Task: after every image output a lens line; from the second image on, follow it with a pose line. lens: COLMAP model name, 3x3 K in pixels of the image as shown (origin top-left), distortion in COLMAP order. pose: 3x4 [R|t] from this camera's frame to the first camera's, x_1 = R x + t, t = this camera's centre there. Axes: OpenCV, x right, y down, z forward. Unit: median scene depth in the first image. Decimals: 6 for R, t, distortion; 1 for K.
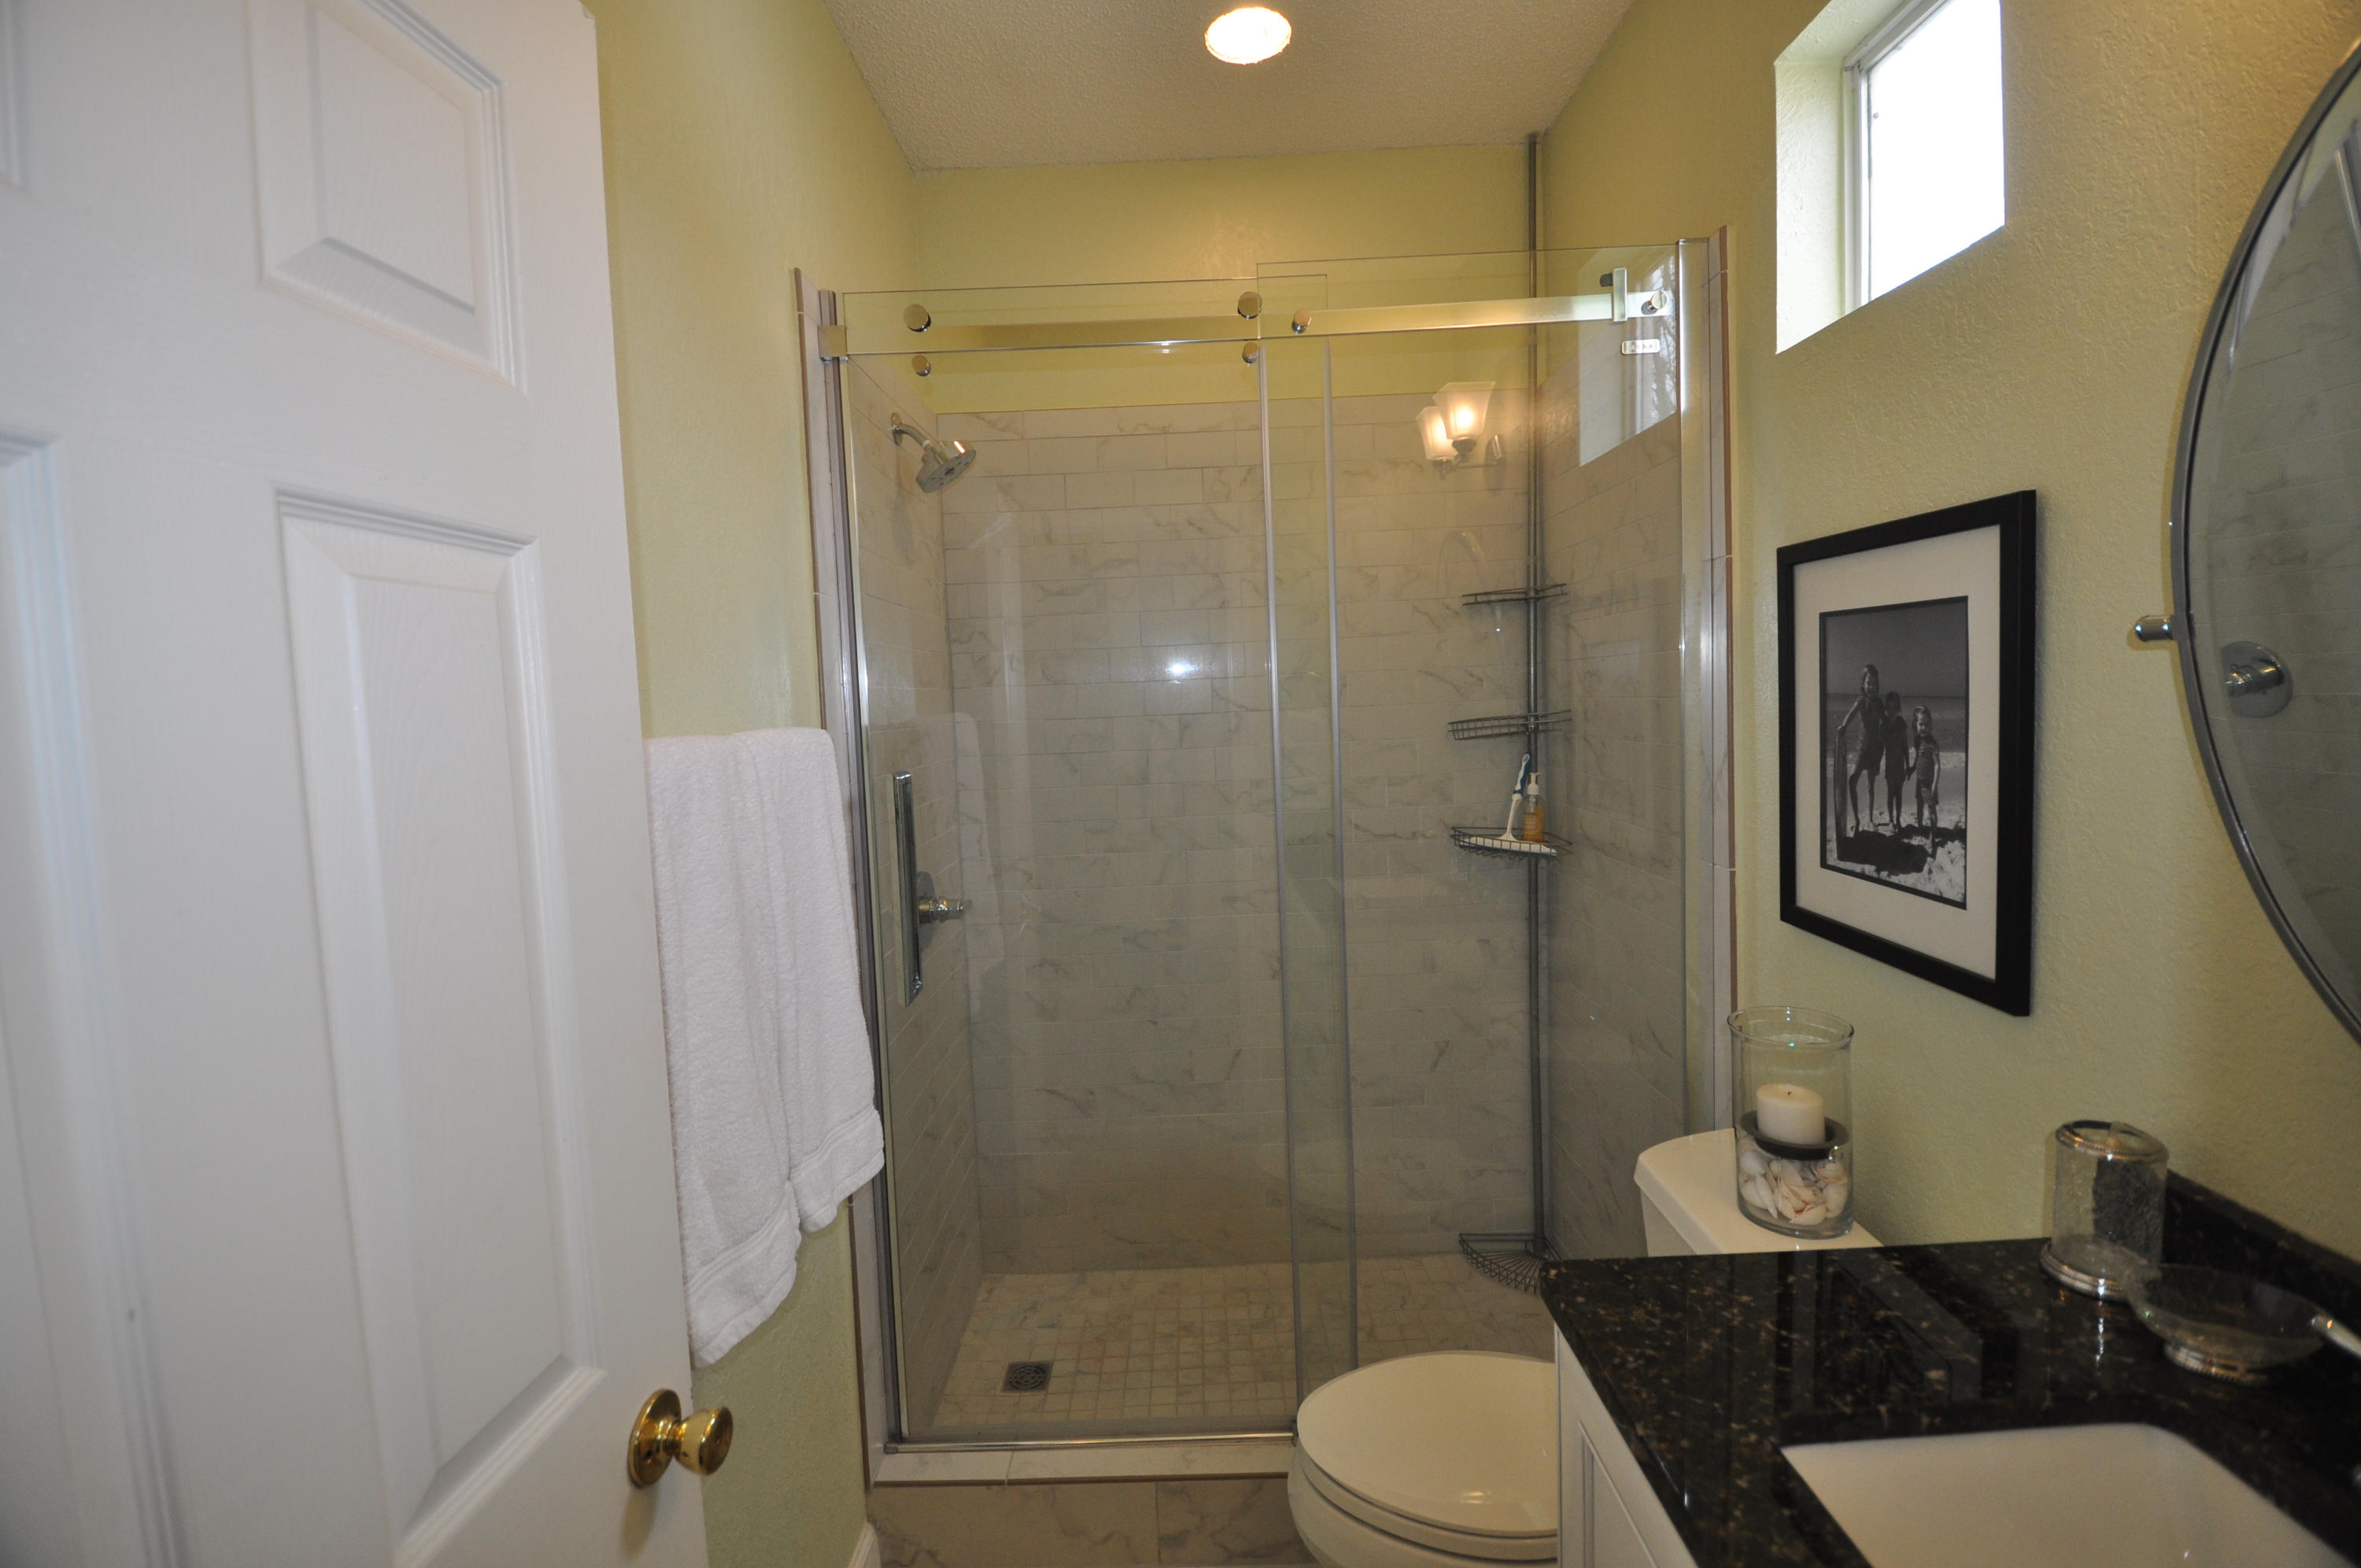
lens RADIAL K [[1035.3, 0, 1185.8], [0, 1035.3, 772.5], [0, 0, 1]] dist [0.024412, -0.025850]
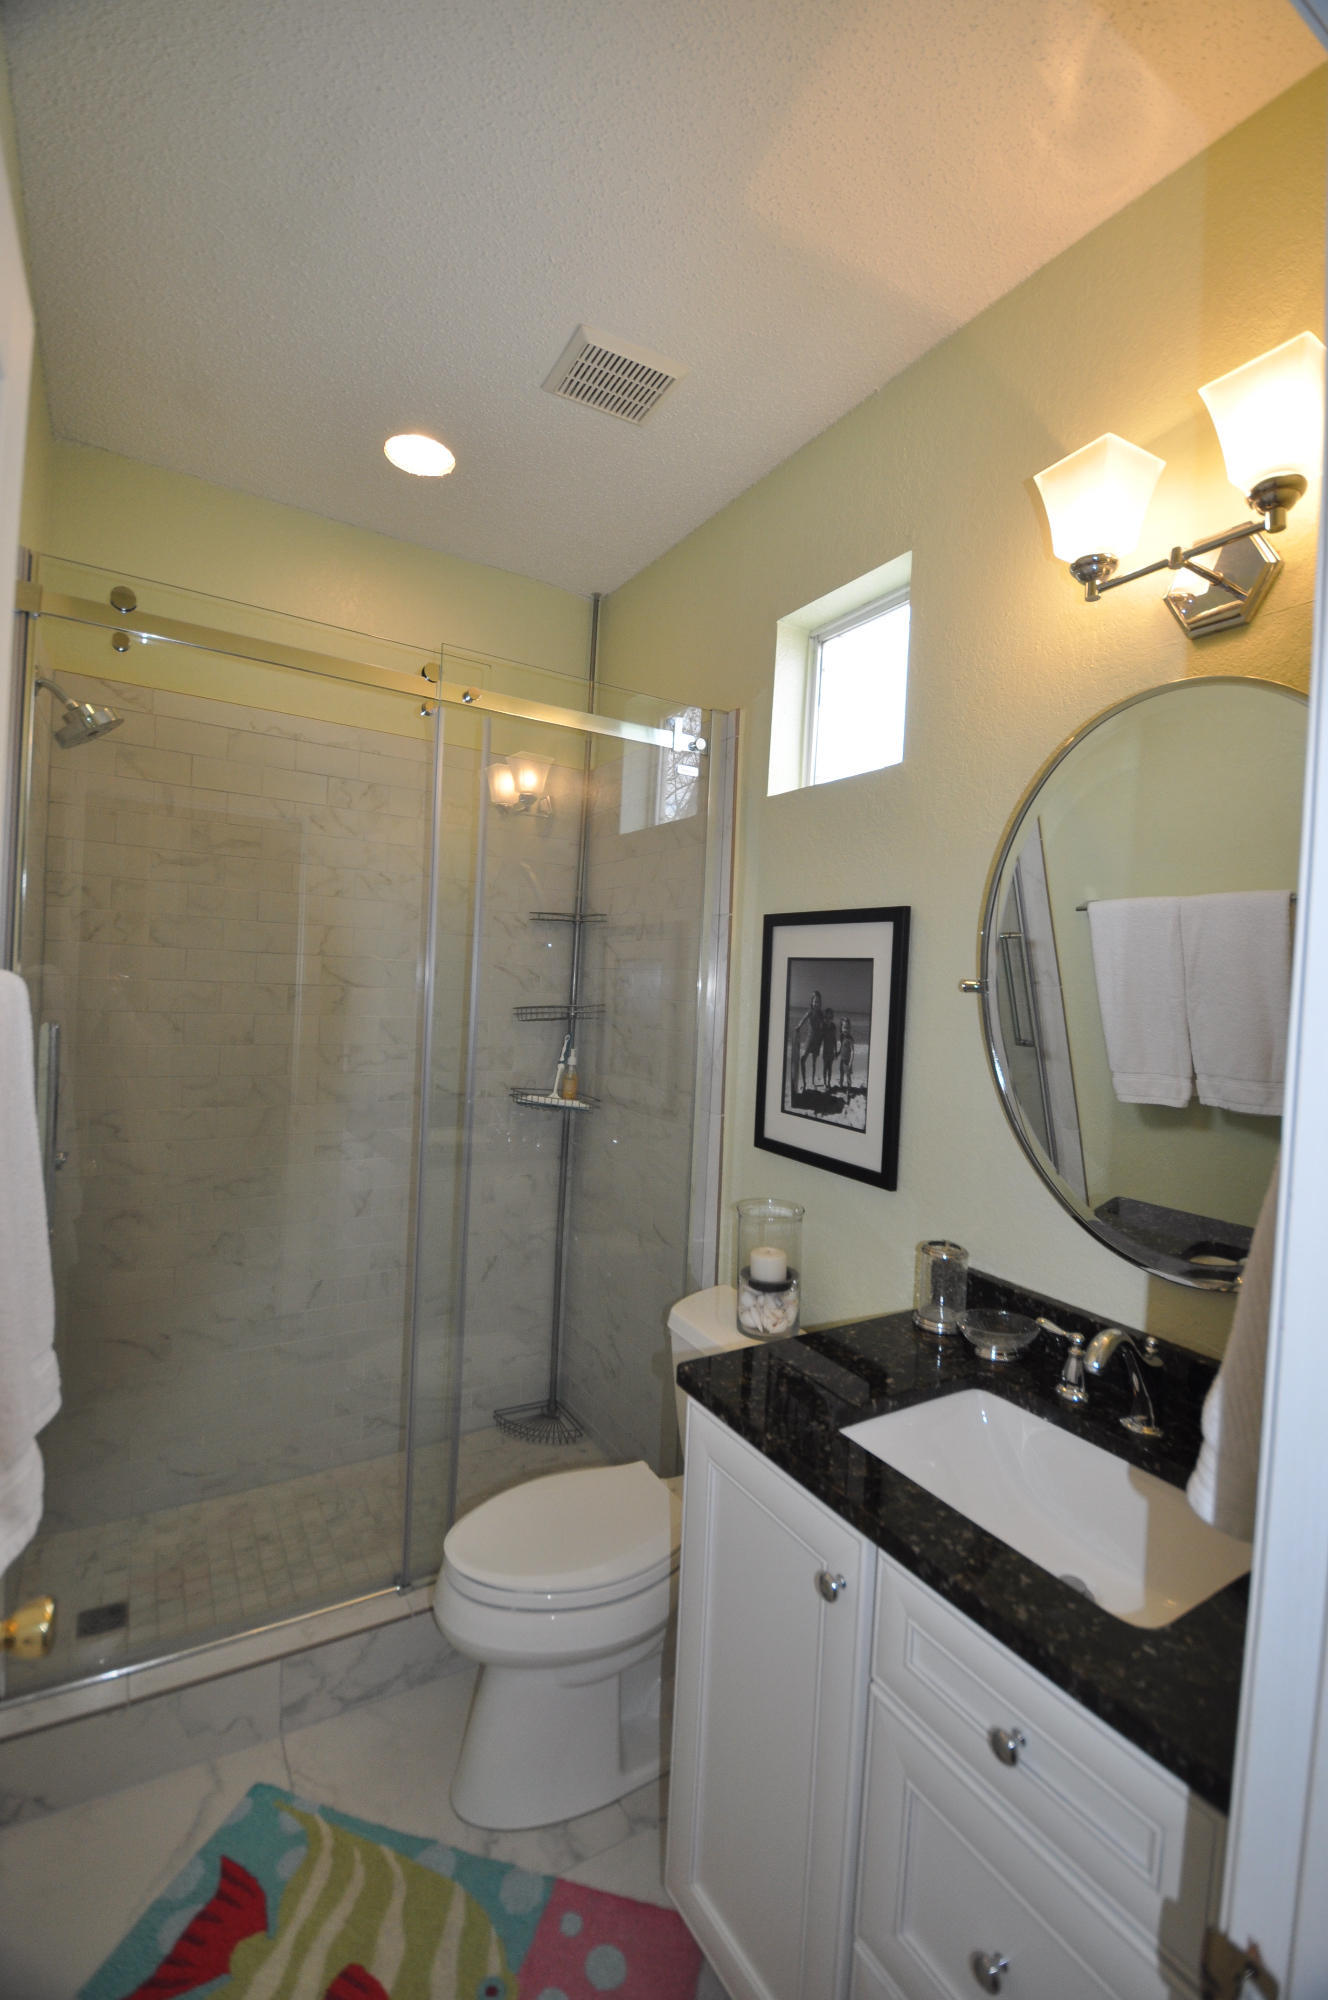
lens RADIAL K [[863.9, 0, 707.2], [0, 863.9, 1006.5], [0, 0, 1]] dist [0.020601, -0.027709]
pose [[0.832622, 0.067523, 0.549710, -0.244494], [-0.039751, 0.997266, -0.062288, 0.015057], [-0.552413, 0.030011, 0.833030, -0.068831]]
